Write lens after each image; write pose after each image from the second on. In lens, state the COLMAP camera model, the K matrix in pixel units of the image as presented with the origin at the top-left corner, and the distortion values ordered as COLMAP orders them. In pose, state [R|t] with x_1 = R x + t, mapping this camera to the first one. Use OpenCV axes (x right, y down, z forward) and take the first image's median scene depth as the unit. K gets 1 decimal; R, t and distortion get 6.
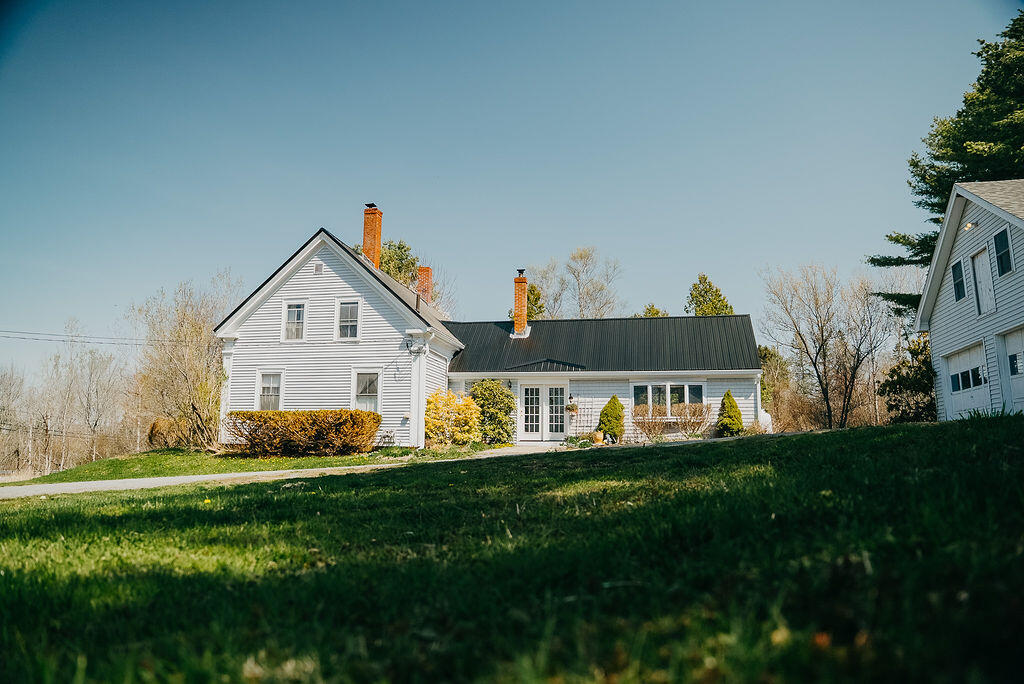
lens RADIAL K [[711.5, 0, 512.0], [0, 711.5, 342.0], [0, 0, 1]] dist [-0.132975, 0.103838]
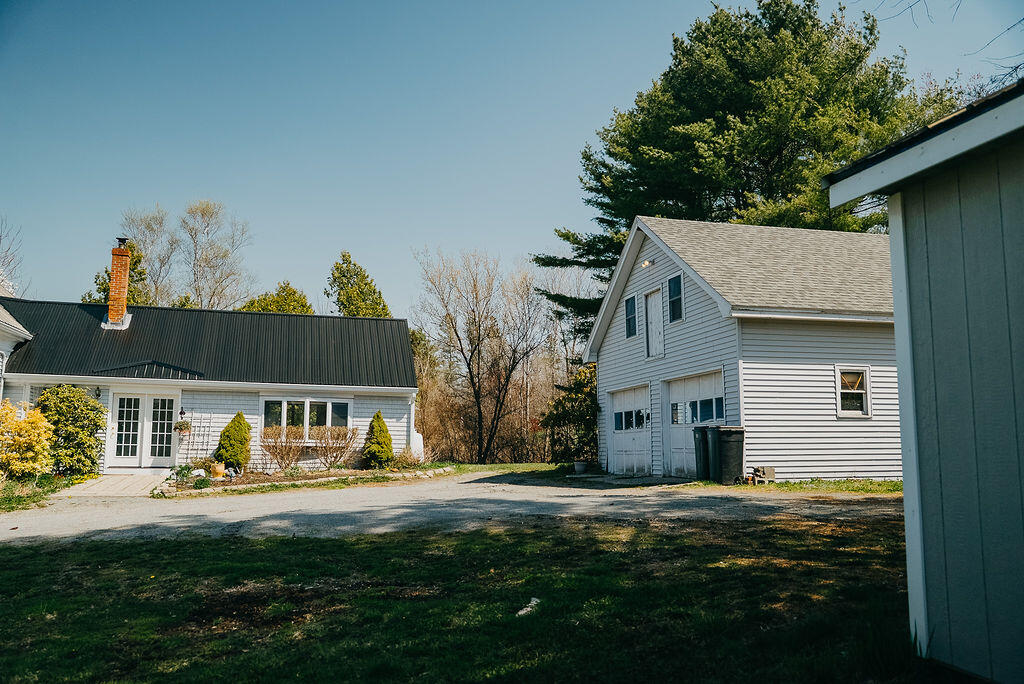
lens RADIAL K [[844.4, 0, 512.0], [0, 844.4, 342.0], [0, 0, 1]] dist [-0.106856, 0.139178]
pose [[0.889798, 0.055494, 0.452968, -0.014149], [-0.073329, 0.997068, 0.021893, -0.046804], [-0.450425, -0.052696, 0.891258, 0.021991]]
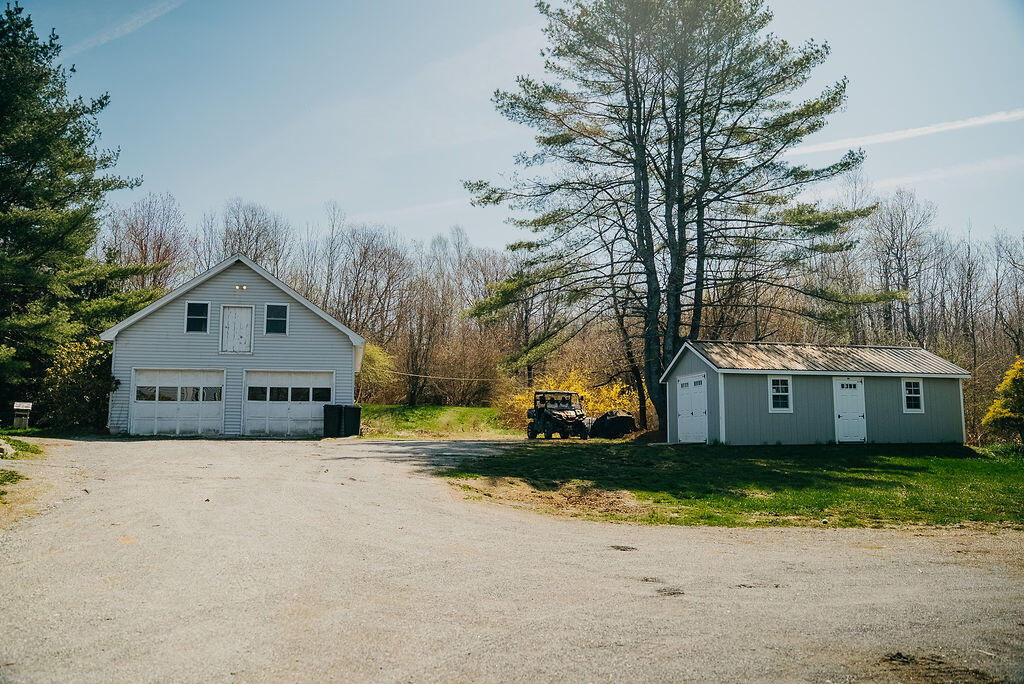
lens RADIAL K [[727.2, 0, 512.0], [0, 727.2, 342.0], [0, 0, 1]] dist [-0.151527, 0.109121]
pose [[-0.432394, 0.119799, 0.893691, -0.525096], [-0.146969, 0.968516, -0.200938, 0.090241], [-0.889627, -0.218229, -0.401174, 0.680556]]
